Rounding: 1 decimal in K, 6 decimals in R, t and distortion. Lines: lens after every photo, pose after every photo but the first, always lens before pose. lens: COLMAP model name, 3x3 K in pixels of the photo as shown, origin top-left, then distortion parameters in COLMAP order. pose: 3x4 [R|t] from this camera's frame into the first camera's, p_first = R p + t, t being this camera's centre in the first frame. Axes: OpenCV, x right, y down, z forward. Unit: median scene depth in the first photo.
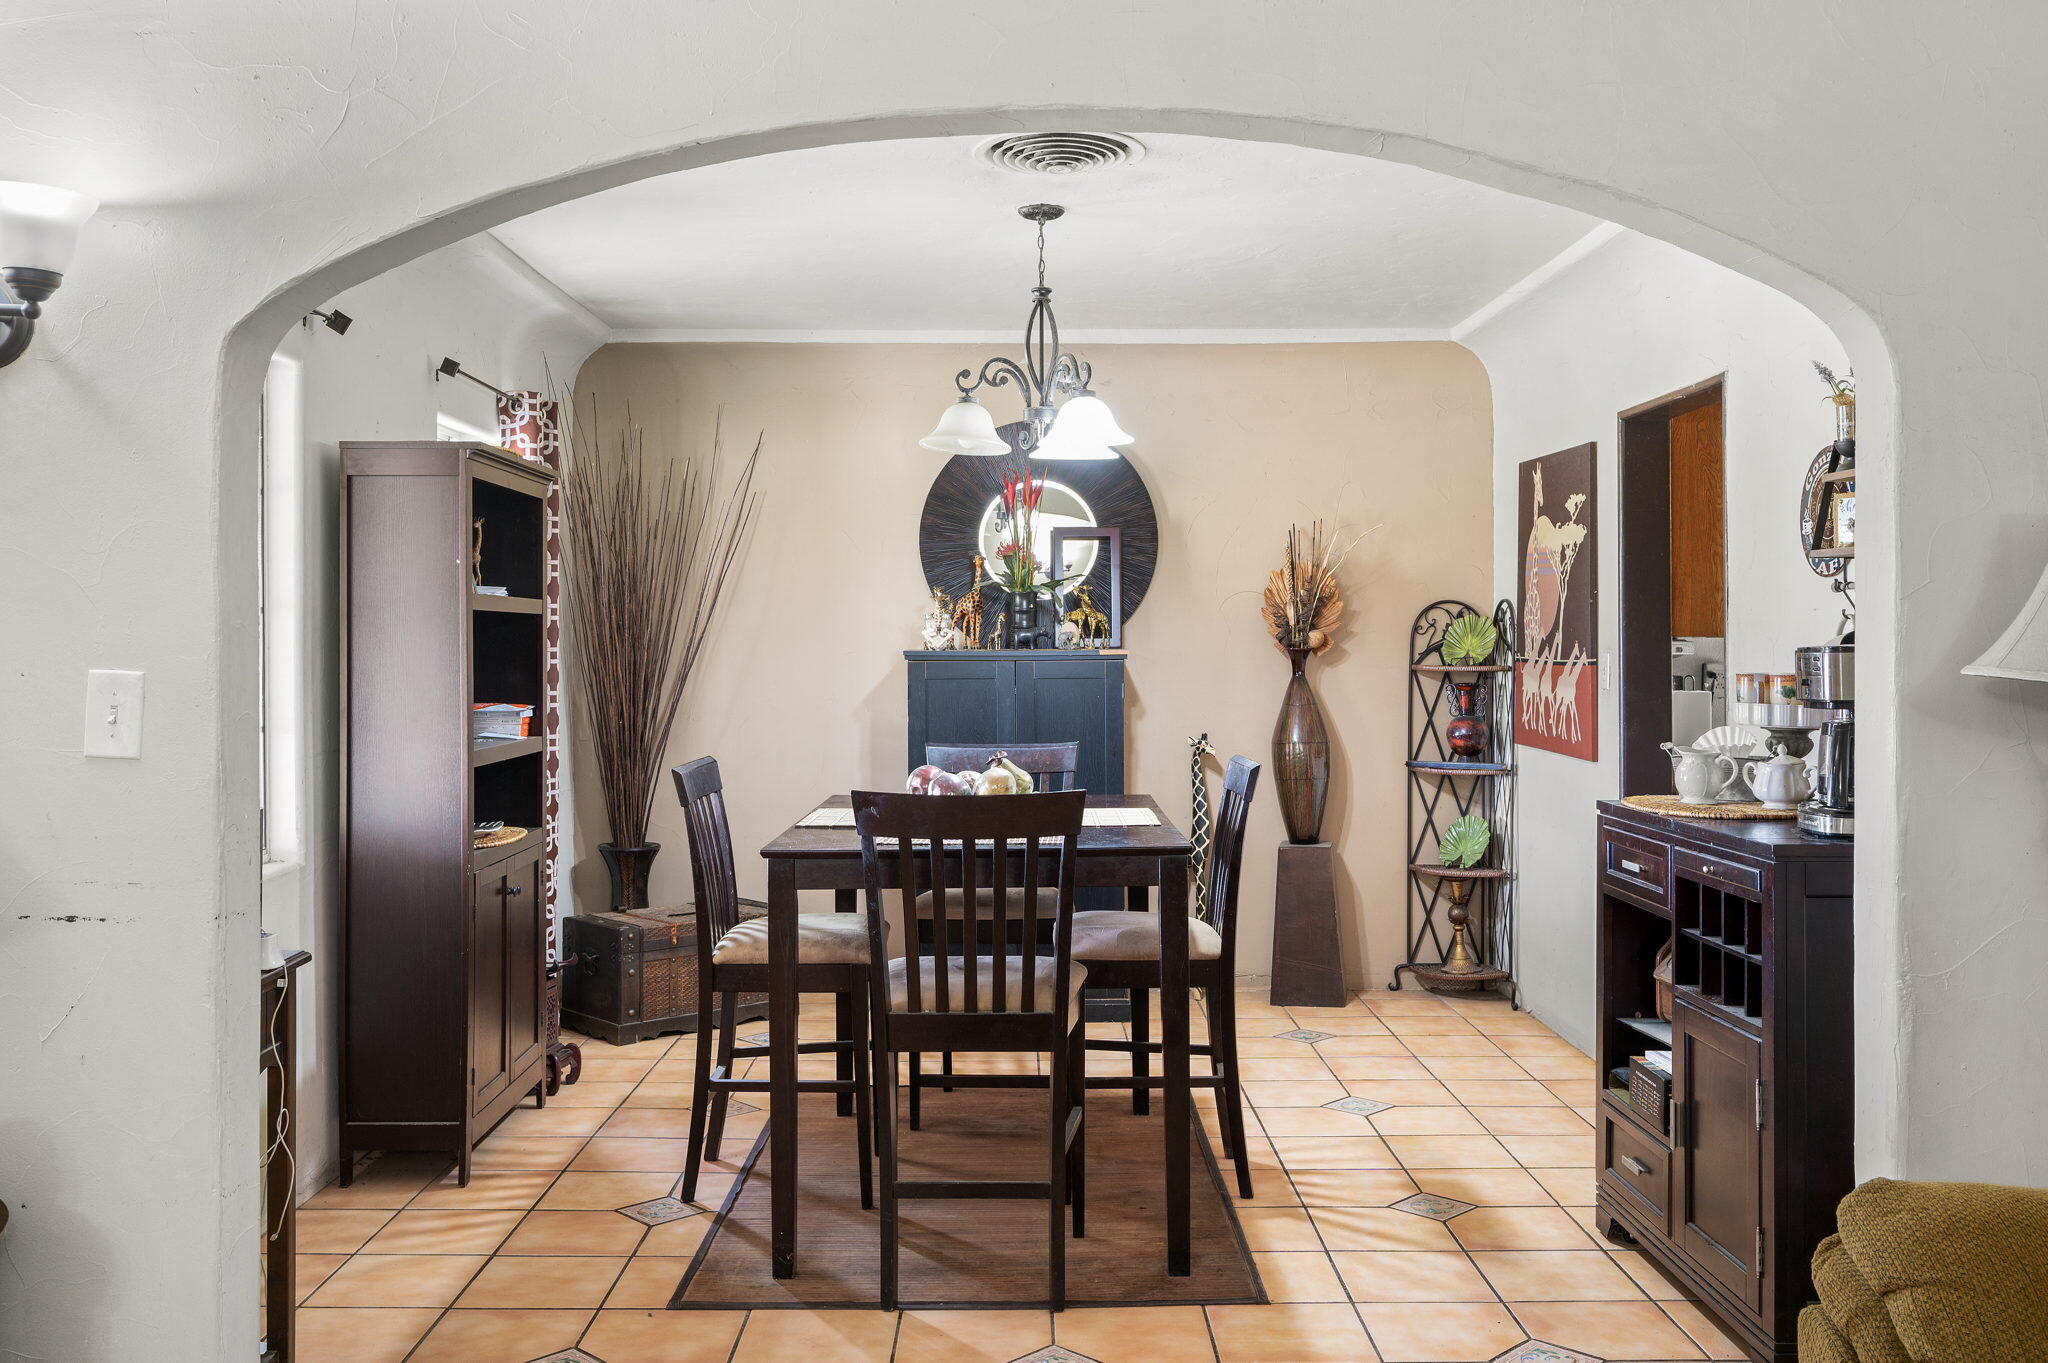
lens RADIAL K [[1796.4, 0, 1088.7], [0, 1796.4, 686.7], [0, 0, 1]] dist [-0.004745, -0.003278]
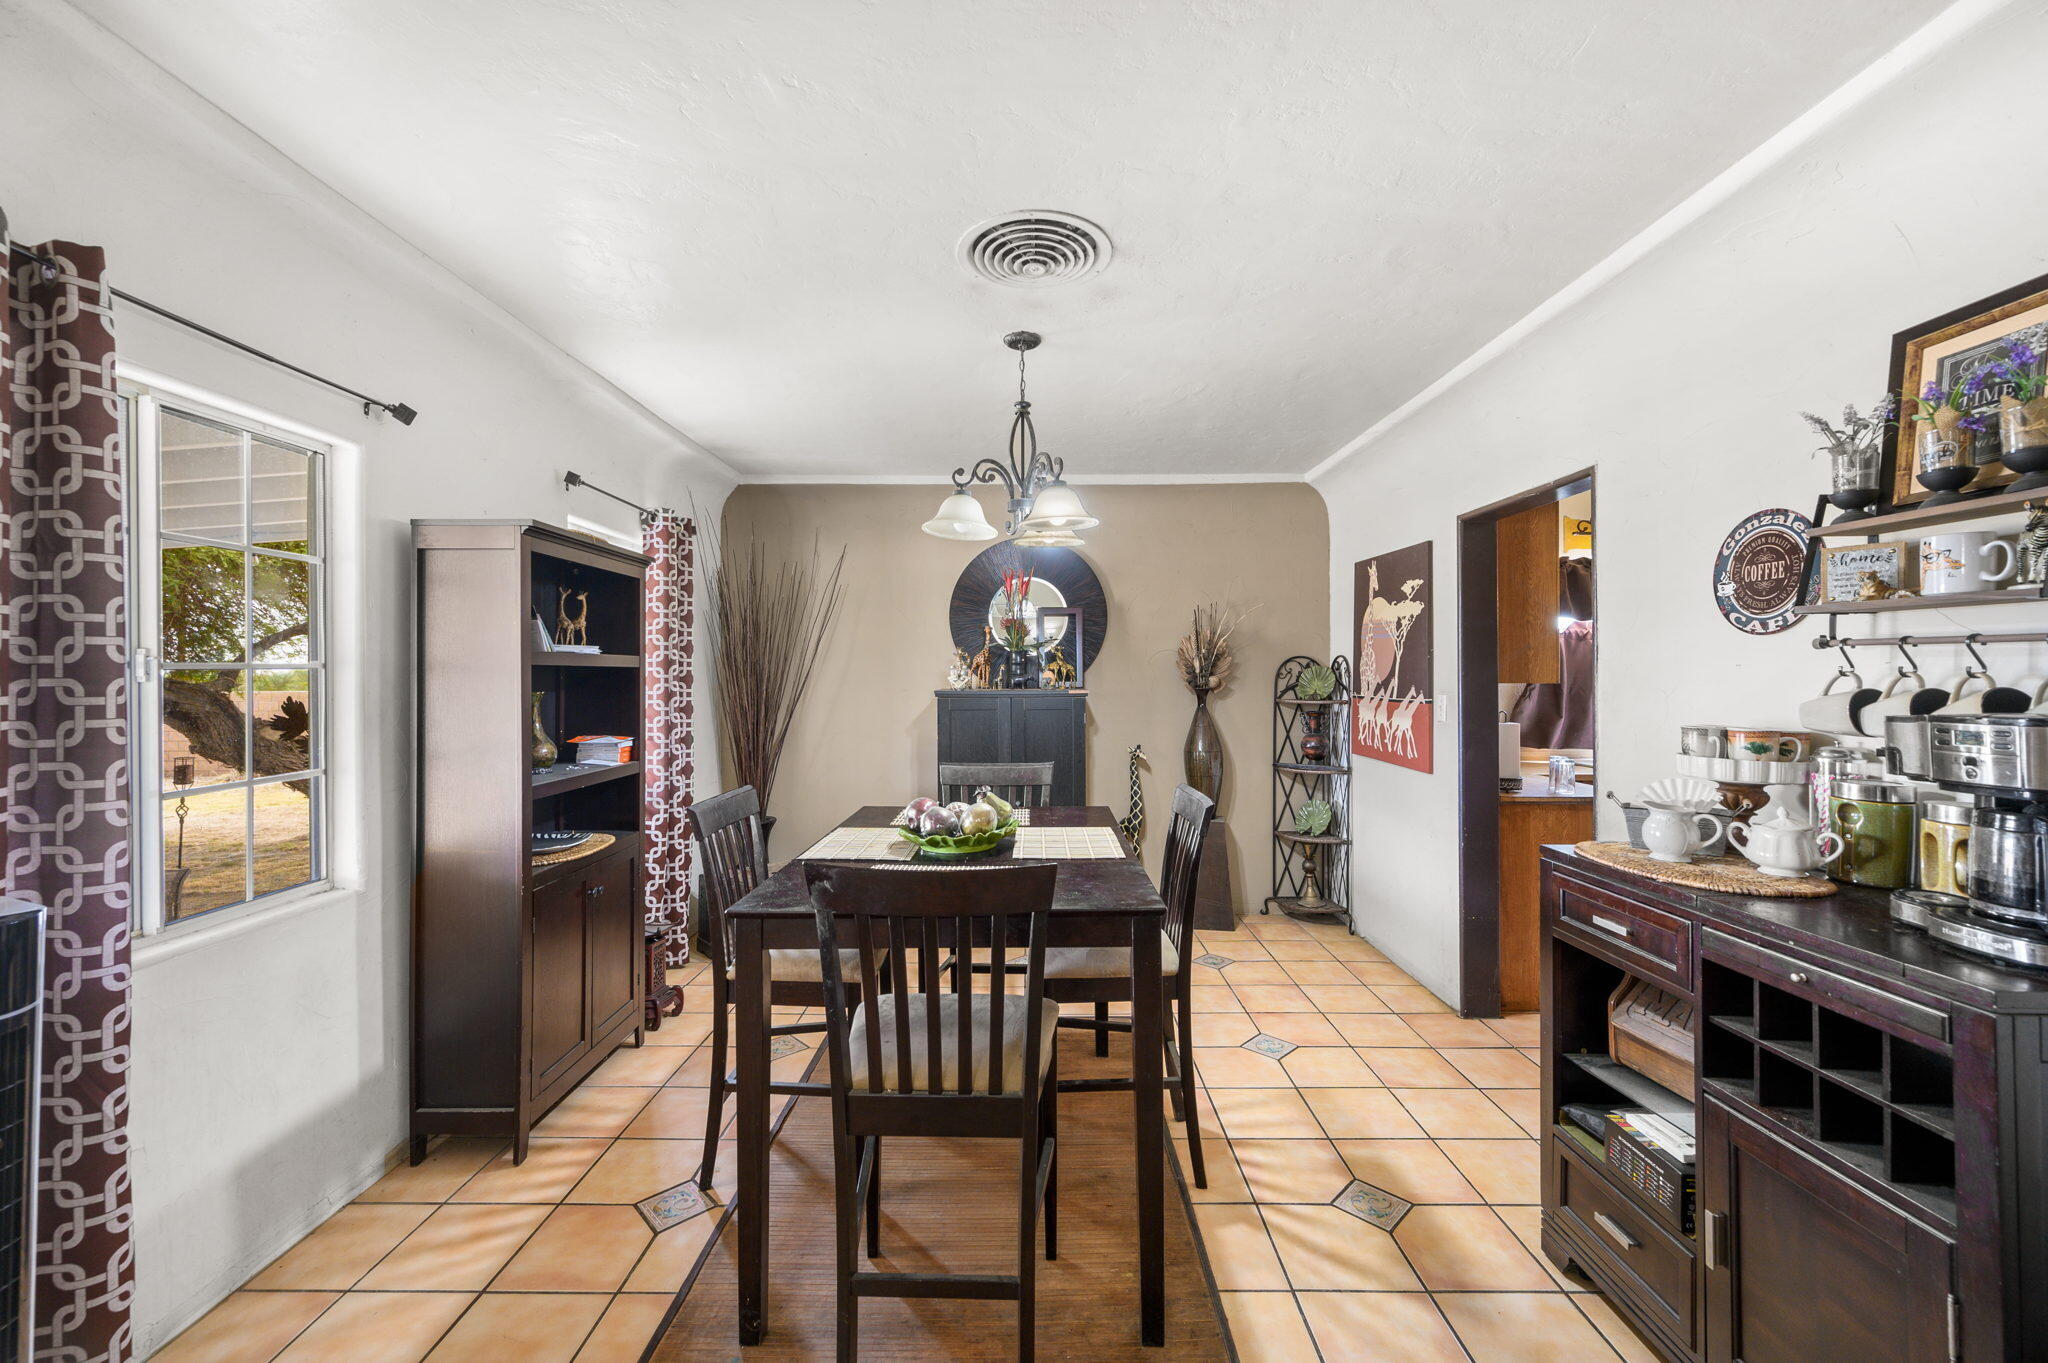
lens RADIAL K [[780.9, 0, 1057.8], [0, 780.9, 674.8], [0, 0, 1]] dist [-0.000163, 0.000029]
pose [[0.999983, -0.000076, -0.005761, 0.000761], [-0.000059, 0.999724, -0.023507, -0.019536], [0.005761, 0.023507, 0.999707, 0.395242]]
